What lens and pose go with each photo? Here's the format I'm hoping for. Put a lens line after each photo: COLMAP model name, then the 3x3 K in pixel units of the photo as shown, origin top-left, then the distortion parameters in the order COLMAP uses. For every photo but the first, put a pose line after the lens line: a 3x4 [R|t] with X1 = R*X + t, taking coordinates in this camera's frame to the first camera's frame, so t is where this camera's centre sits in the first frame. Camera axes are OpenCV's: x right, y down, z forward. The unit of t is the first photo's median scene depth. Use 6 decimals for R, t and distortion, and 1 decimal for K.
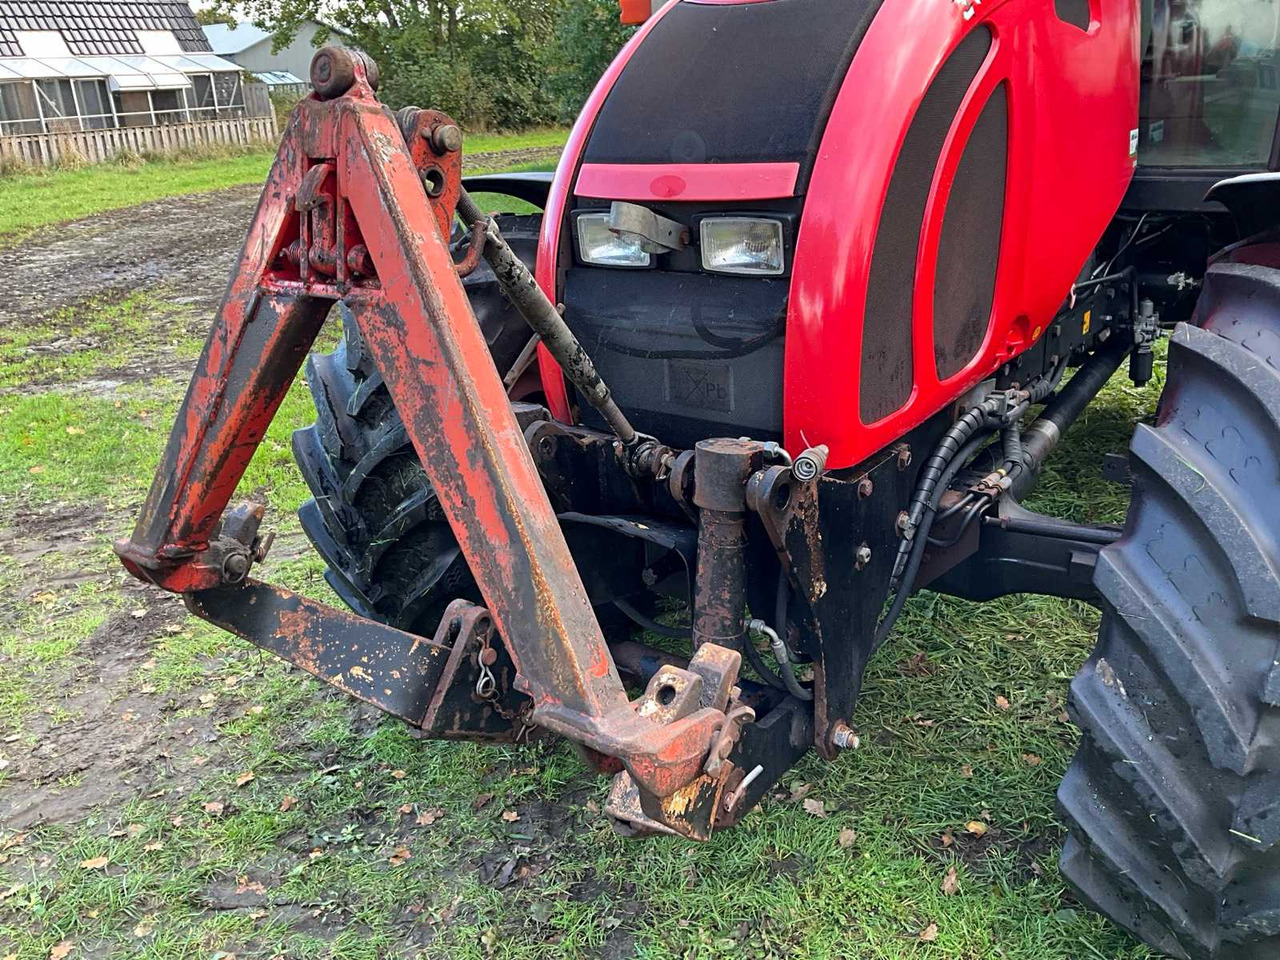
lens RADIAL K [[1060.9, 0, 633.4], [0, 1060.9, 484.3], [0, 0, 1]] dist [0.067552, -0.118952]
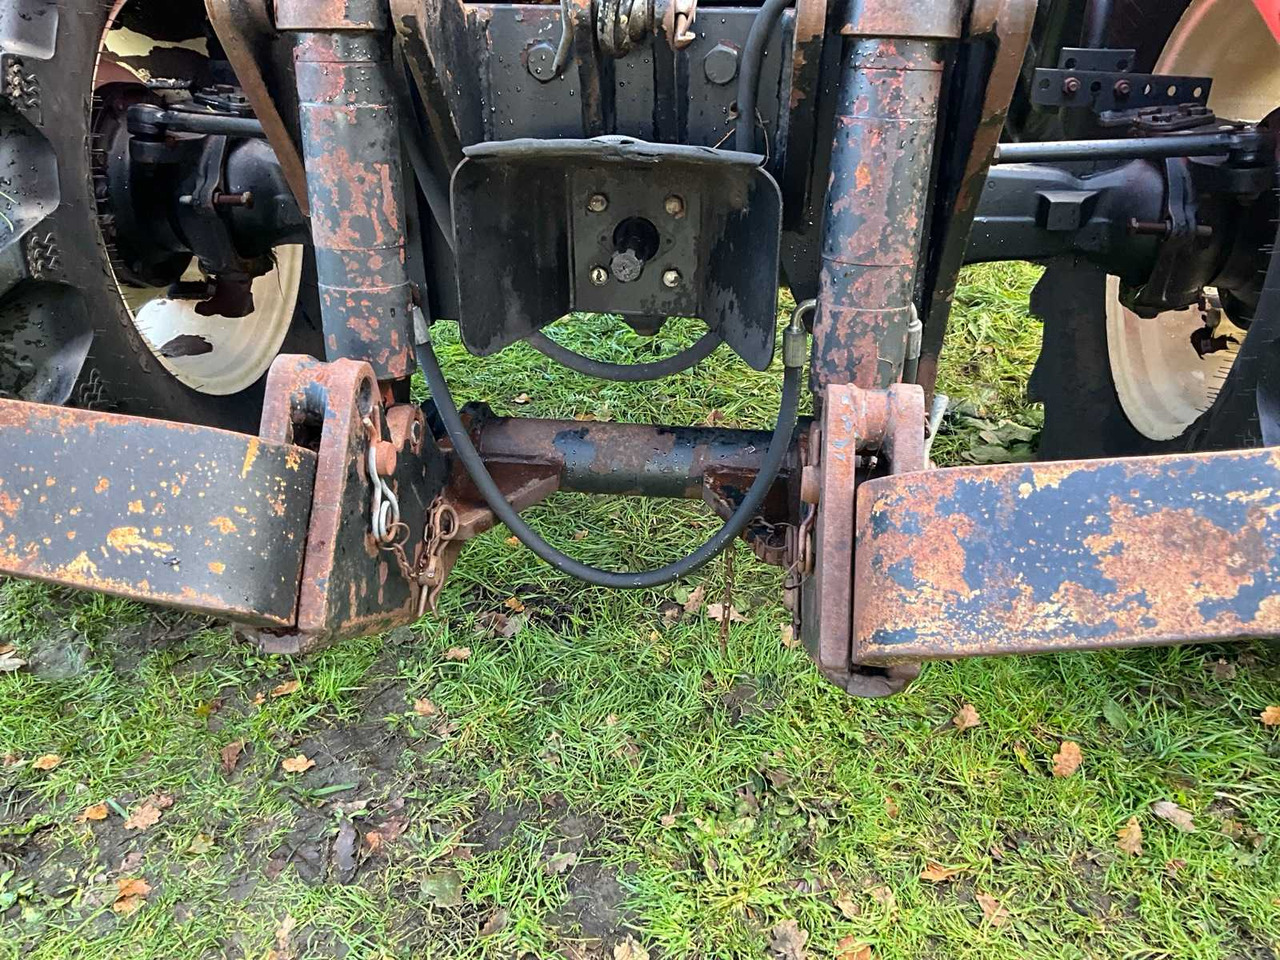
lens RADIAL K [[1060.9, 0, 637.1], [0, 1060.9, 487.1], [0, 0, 1]] dist [0.067552, -0.118952]
pose [[0.853862, -0.205555, 0.478191, -0.271869], [0.137914, 0.975227, 0.172951, 0.106643], [-0.501896, -0.081727, 0.861058, 0.522169]]
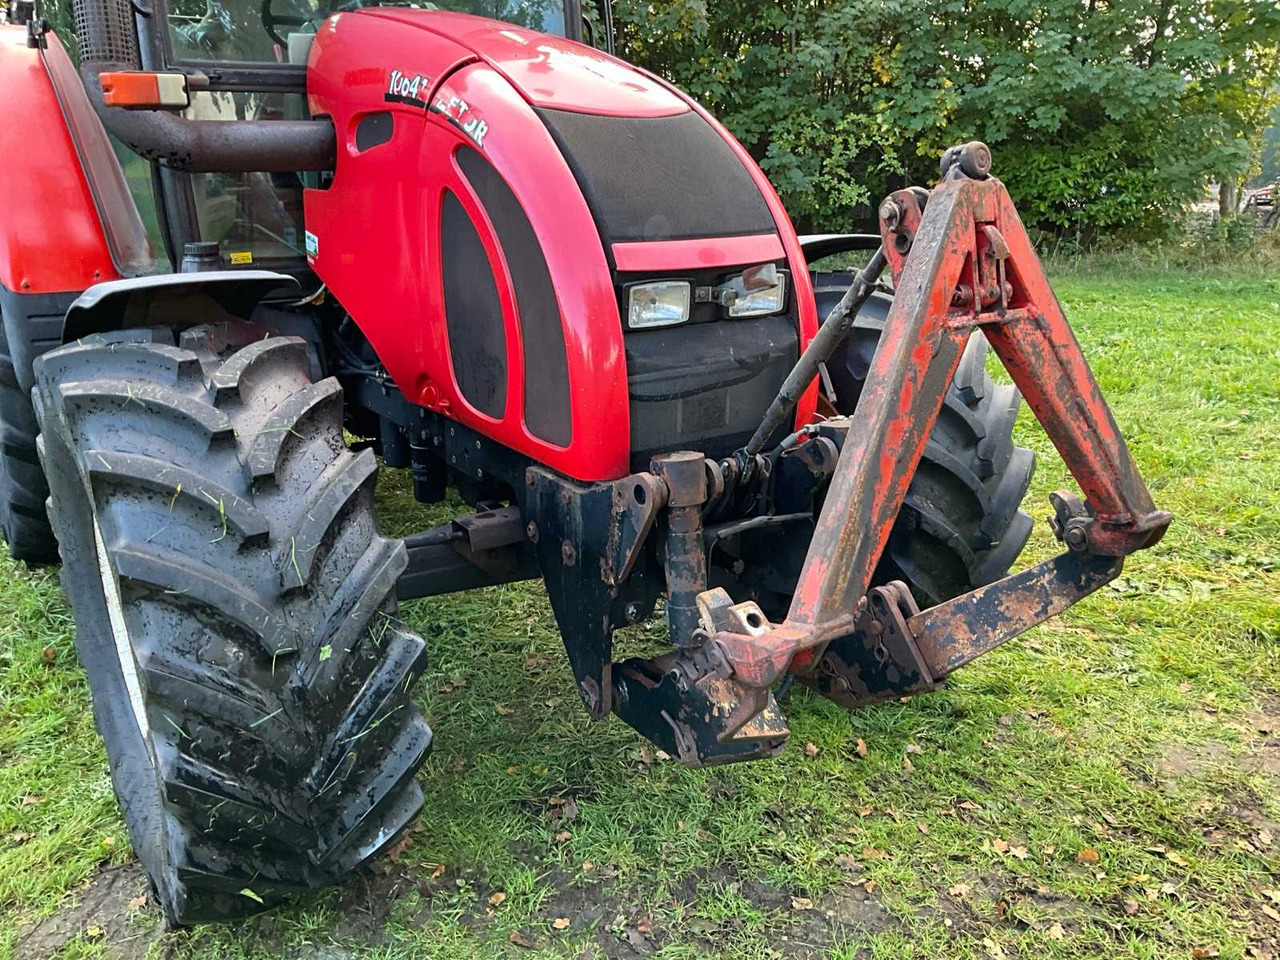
lens RADIAL K [[1060.9, 0, 640.7], [0, 1060.9, 496.4], [0, 0, 1]] dist [0.067552, -0.118952]
pose [[0.300294, -0.240030, 0.923152, -1.154275], [0.324410, 0.935826, 0.137798, -0.200096], [-0.896985, 0.258100, 0.358891, 0.649254]]
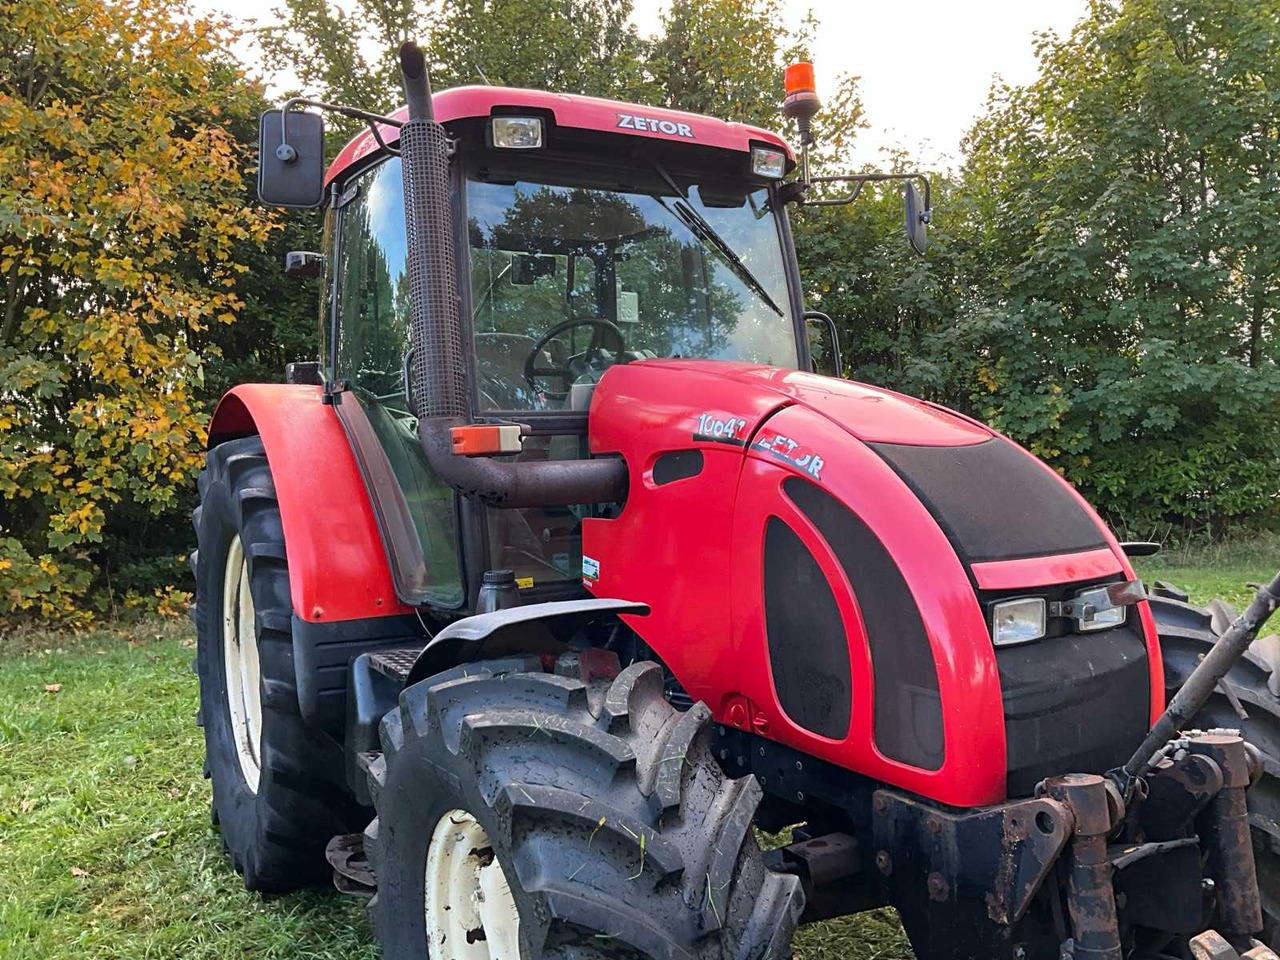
lens RADIAL K [[1060.9, 0, 635.0], [0, 1060.9, 466.2], [0, 0, 1]] dist [0.067552, -0.118952]
pose [[0.383045, 0.037664, 0.922962, -1.281315], [0.347266, 0.920002, -0.181665, -0.323987], [-0.855969, 0.390099, 0.339322, 0.899321]]
